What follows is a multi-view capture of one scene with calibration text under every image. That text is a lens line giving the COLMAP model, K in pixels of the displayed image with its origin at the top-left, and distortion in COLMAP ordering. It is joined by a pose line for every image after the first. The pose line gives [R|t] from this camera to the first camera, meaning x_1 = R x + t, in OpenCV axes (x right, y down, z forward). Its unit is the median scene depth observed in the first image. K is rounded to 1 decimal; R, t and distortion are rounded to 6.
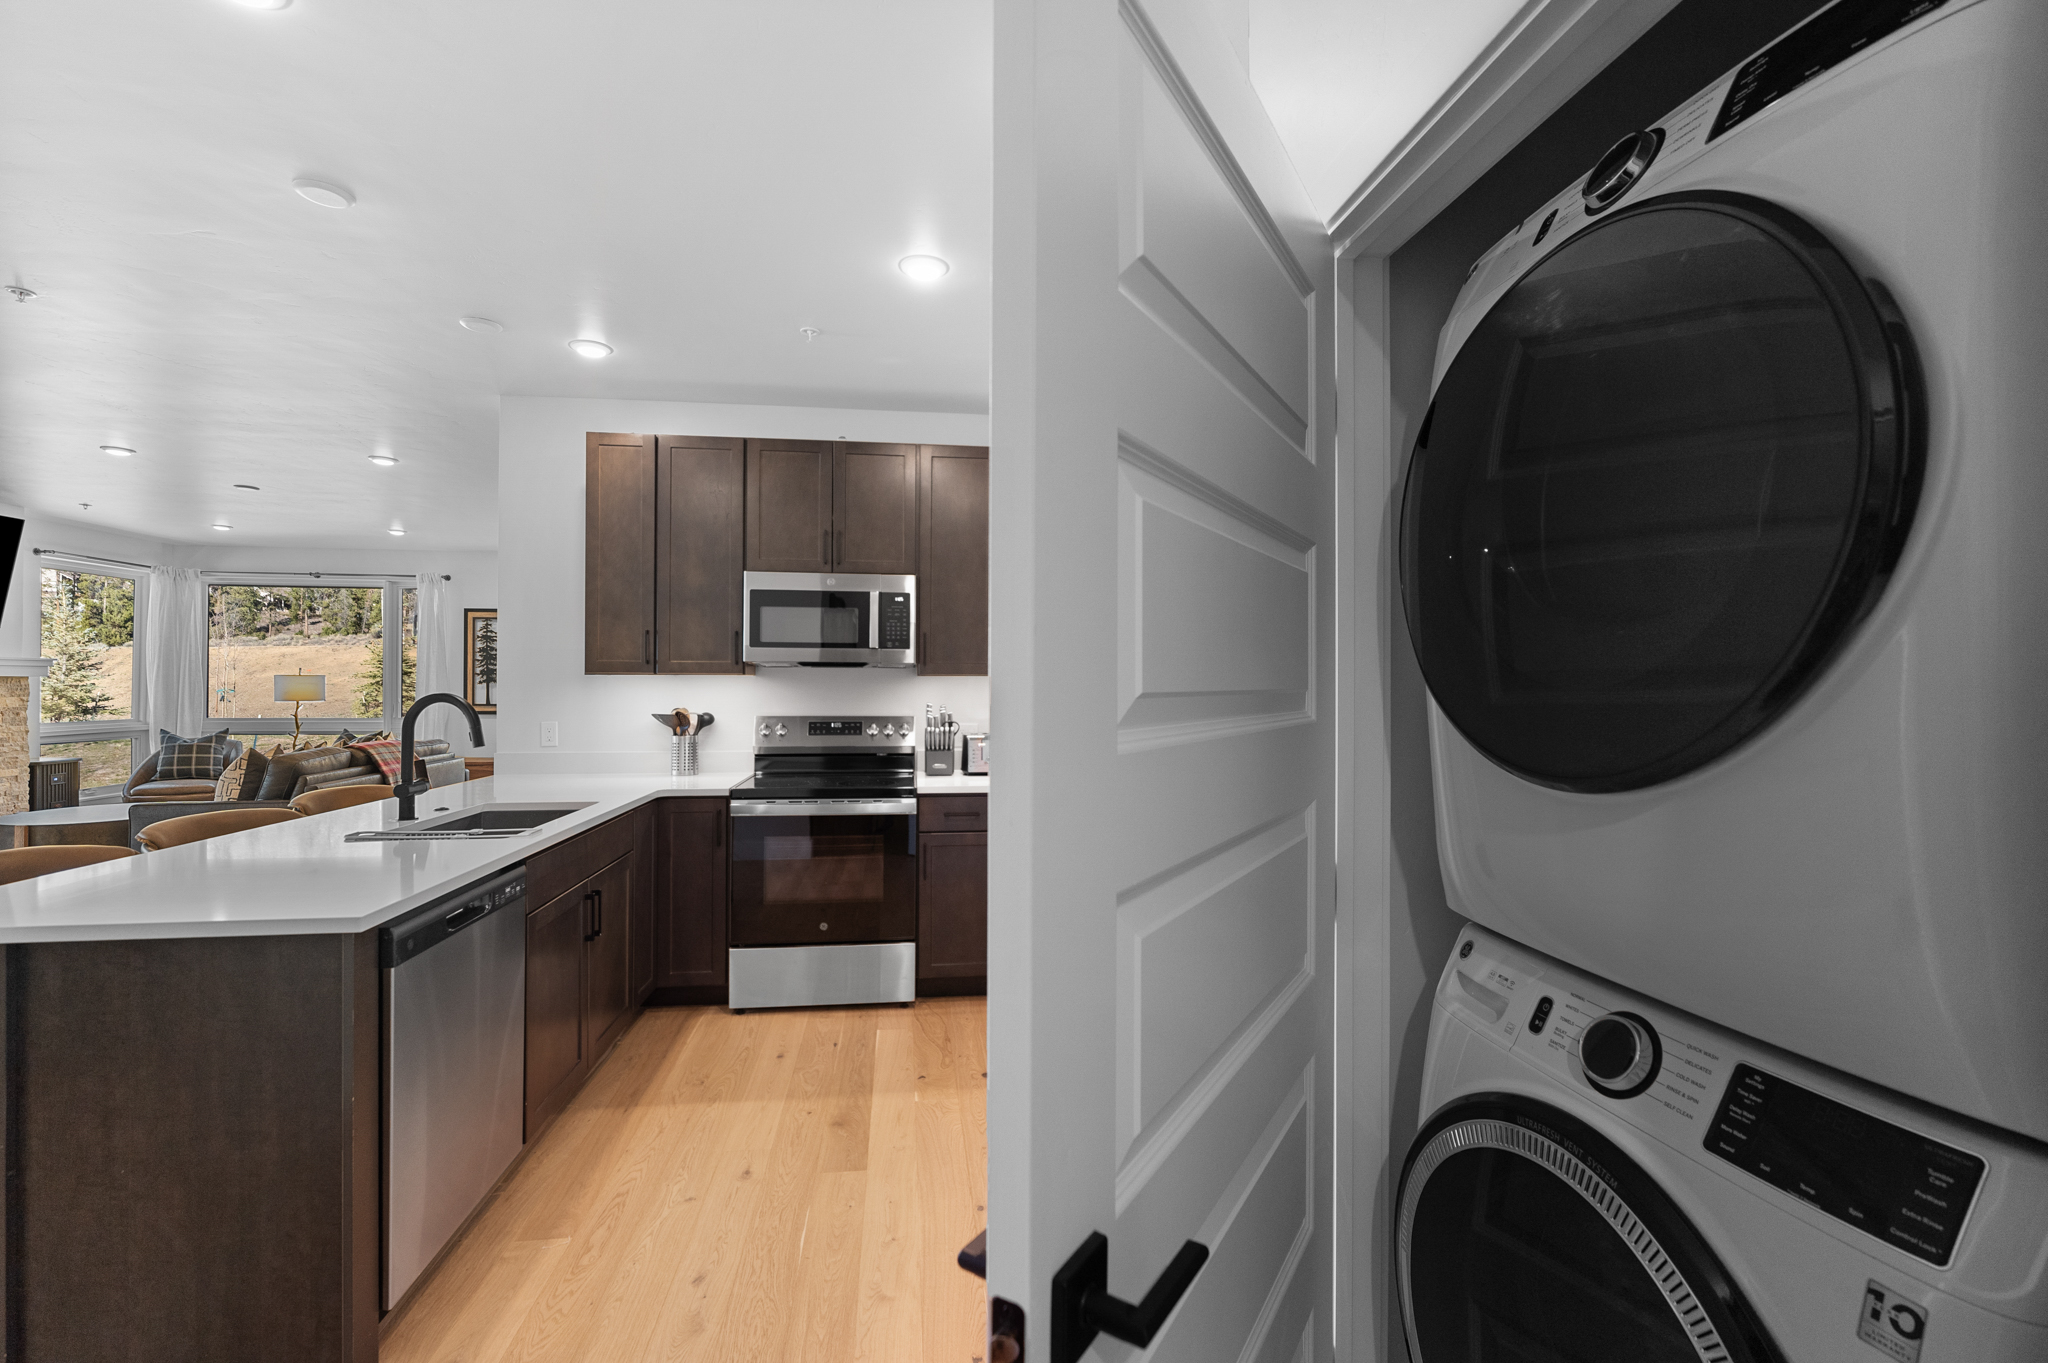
lens RADIAL K [[845.7, 0, 1016.6], [0, 845.7, 677.7], [0, 0, 1]] dist [-0.005609, 0.000696]
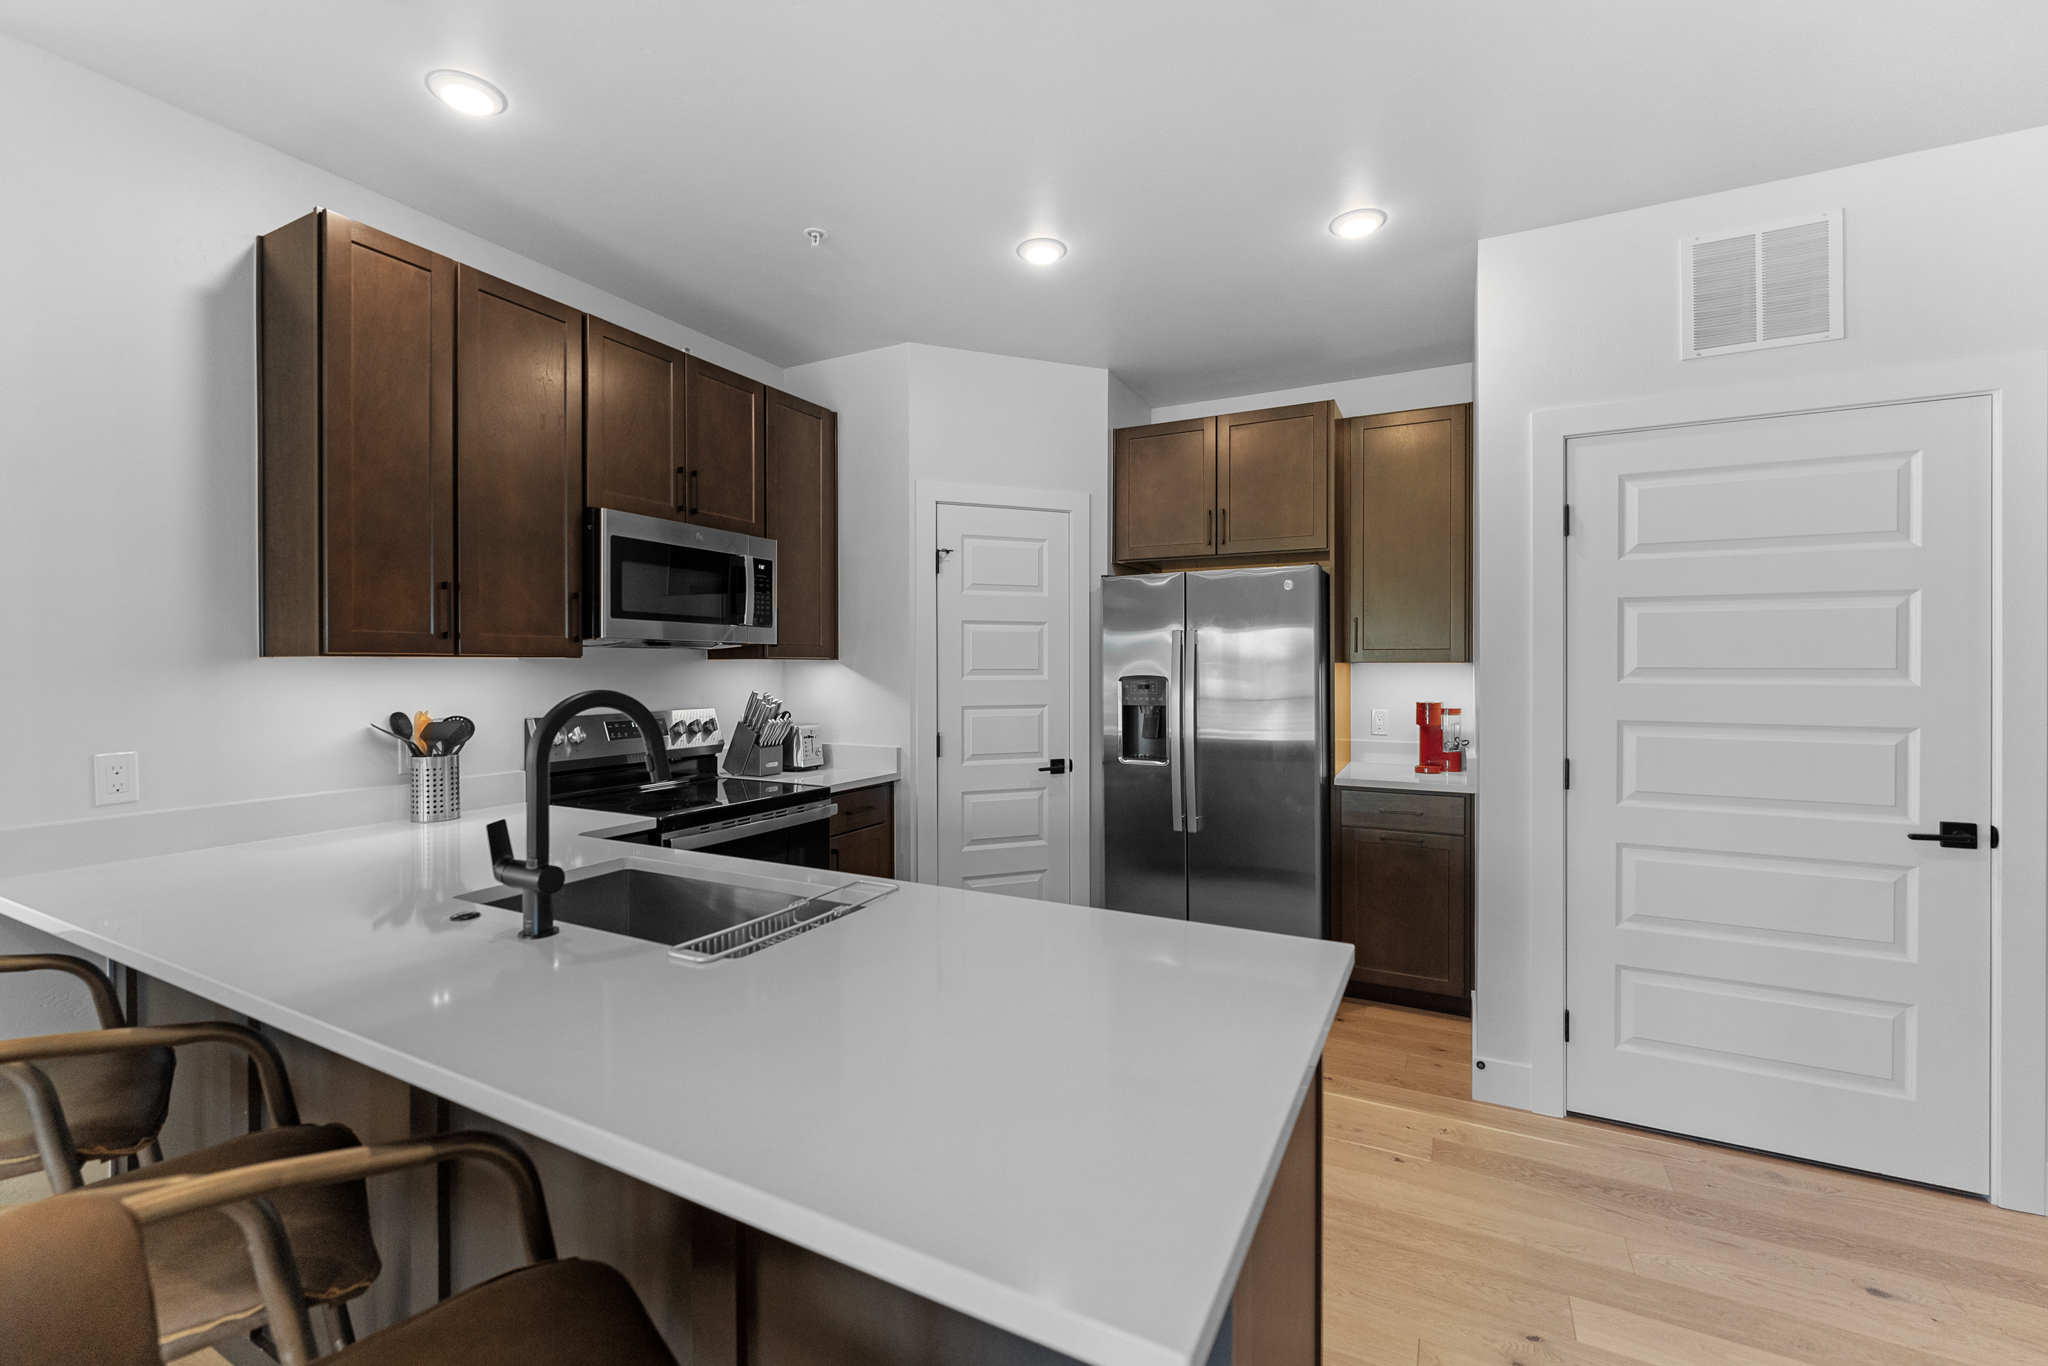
lens RADIAL K [[850.9, 0, 1019.7], [0, 850.9, 669.2], [0, 0, 1]] dist [-0.004789, 0.000344]
pose [[0.584263, -0.009507, 0.811508, -0.387631], [0.002126, 0.999946, 0.010184, 0.000036], [-0.811561, -0.004224, 0.584252, 0.177533]]
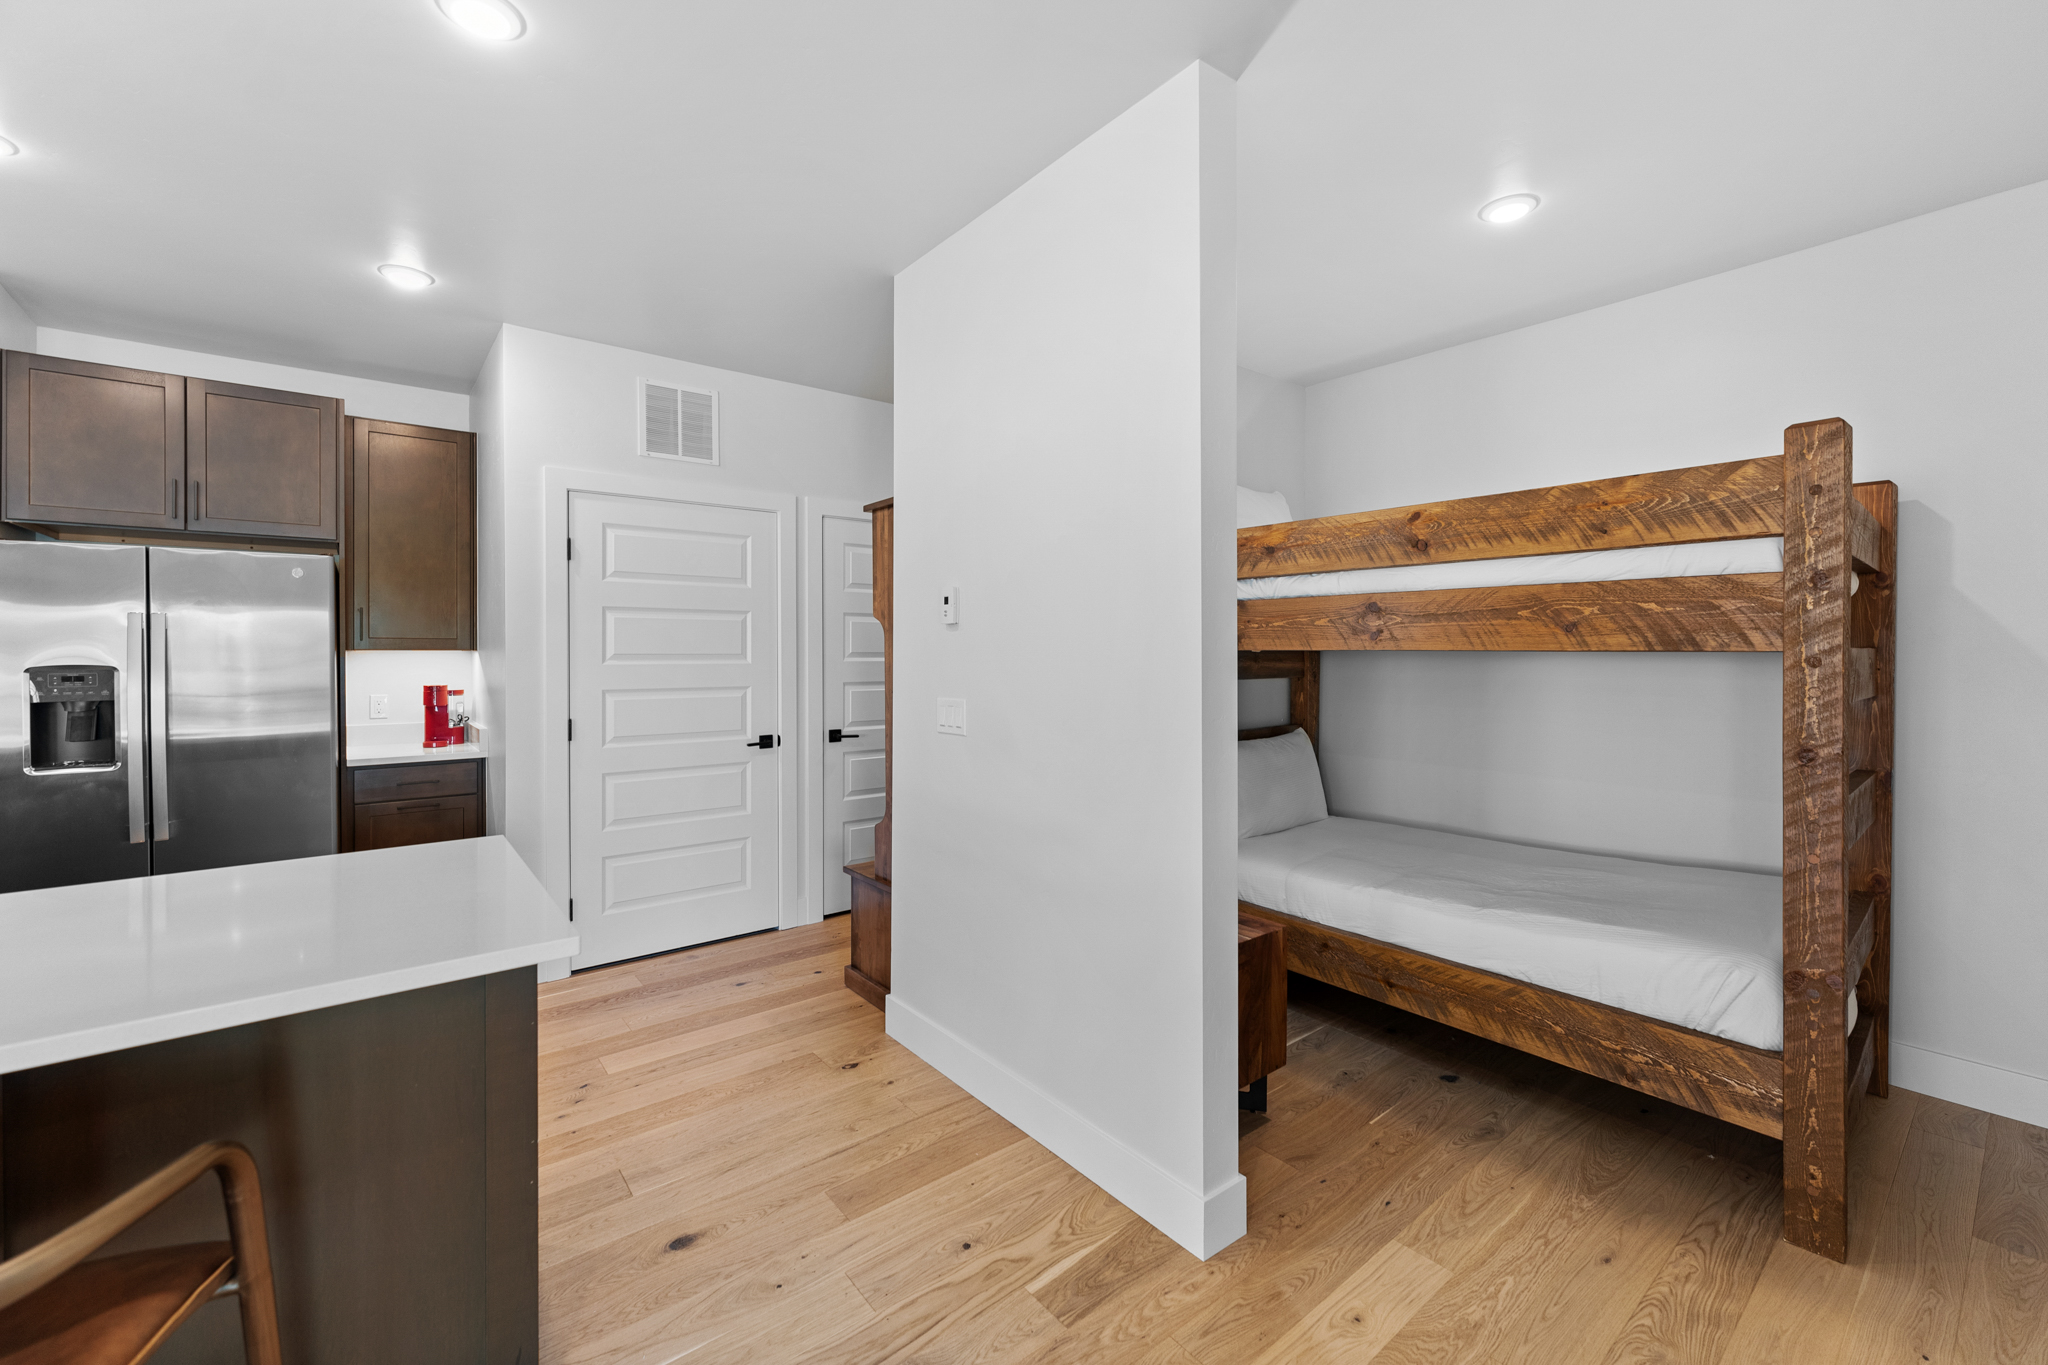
lens RADIAL K [[830.4, 0, 1022.8], [0, 830.4, 656.3], [0, 0, 1]] dist [-0.000283, 0.000542]
pose [[-0.508341, -0.008165, 0.861117, -0.532697], [-0.002642, 0.999965, 0.007921, 0.000256], [-0.861152, 0.001751, -0.508345, 0.221891]]
